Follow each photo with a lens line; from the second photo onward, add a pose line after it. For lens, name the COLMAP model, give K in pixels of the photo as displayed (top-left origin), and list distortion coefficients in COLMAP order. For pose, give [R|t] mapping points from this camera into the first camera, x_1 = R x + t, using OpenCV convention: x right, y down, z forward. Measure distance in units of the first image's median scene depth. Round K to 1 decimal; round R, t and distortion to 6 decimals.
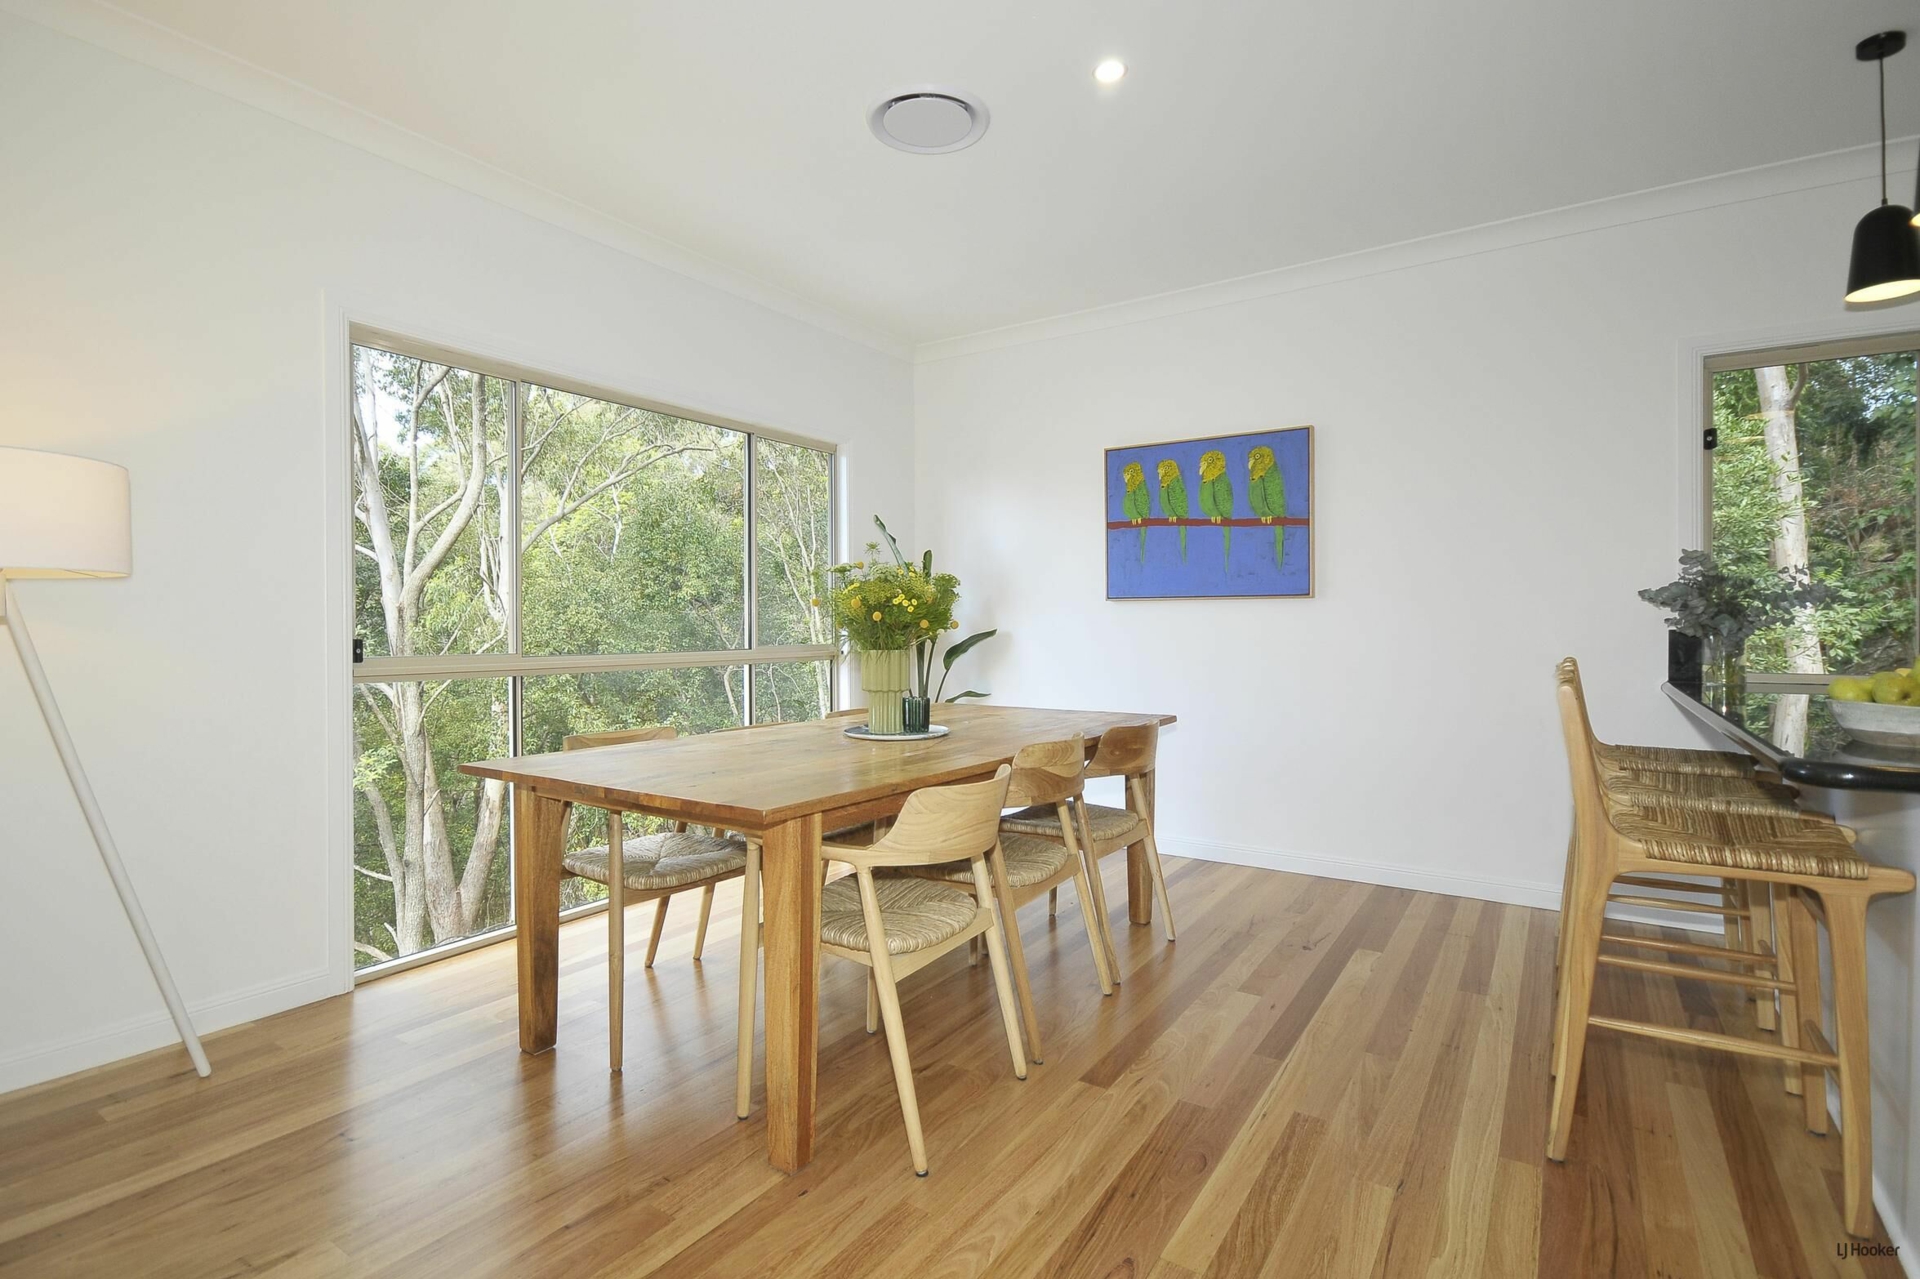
lens RADIAL K [[943.3, 0, 960.0], [0, 943.3, 639.5], [0, 0, 1]] dist [0.021712, -0.000080]
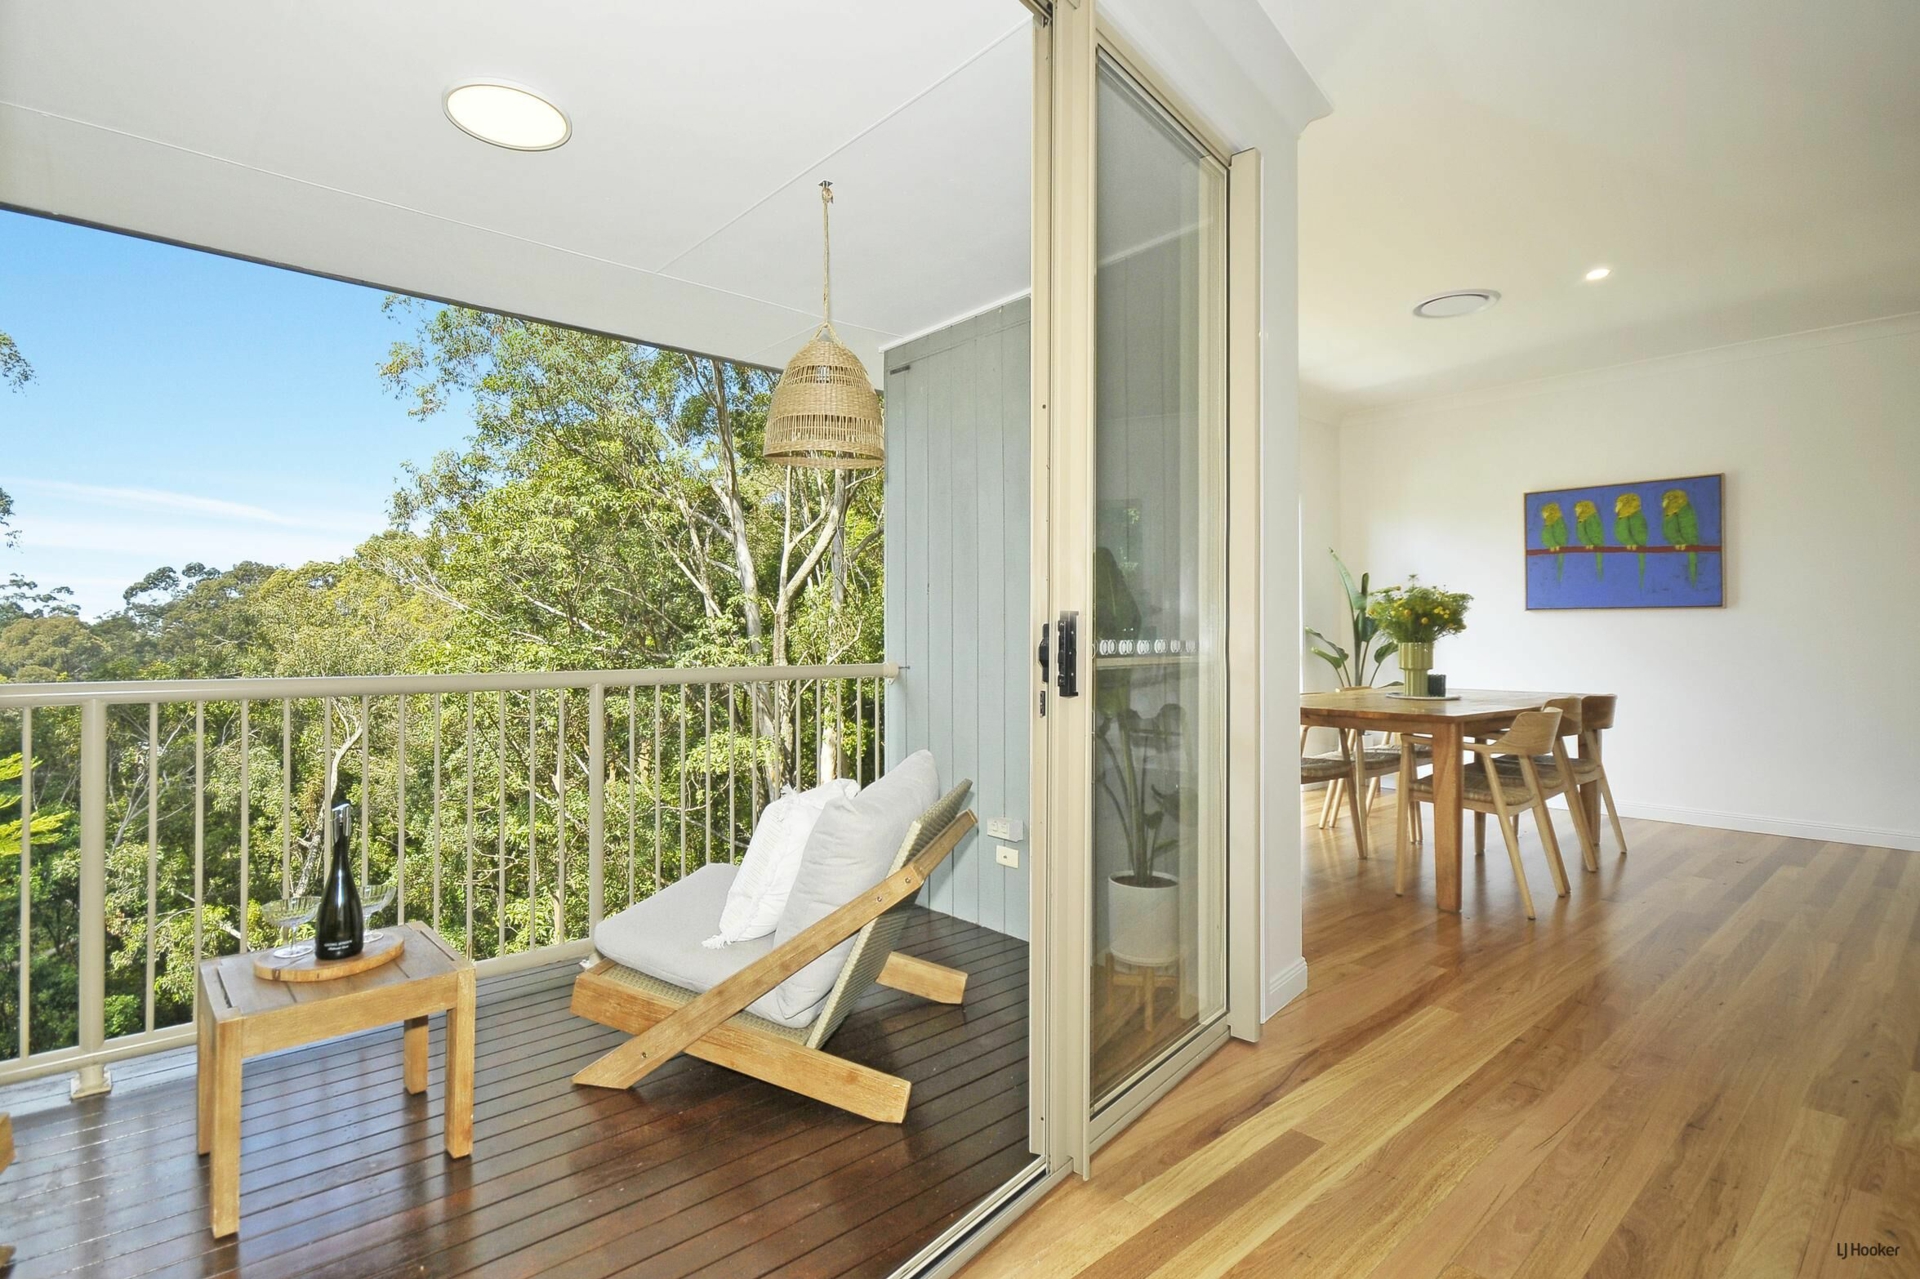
lens RADIAL K [[943.3, 0, 960.0], [0, 943.3, 639.5], [0, 0, 1]] dist [0.021712, -0.000080]
pose [[0.968308, 0.006552, -0.249672, -0.289718], [-0.009707, 0.999888, -0.011406, 0.021108], [0.249570, 0.013468, 0.968263, -0.478498]]
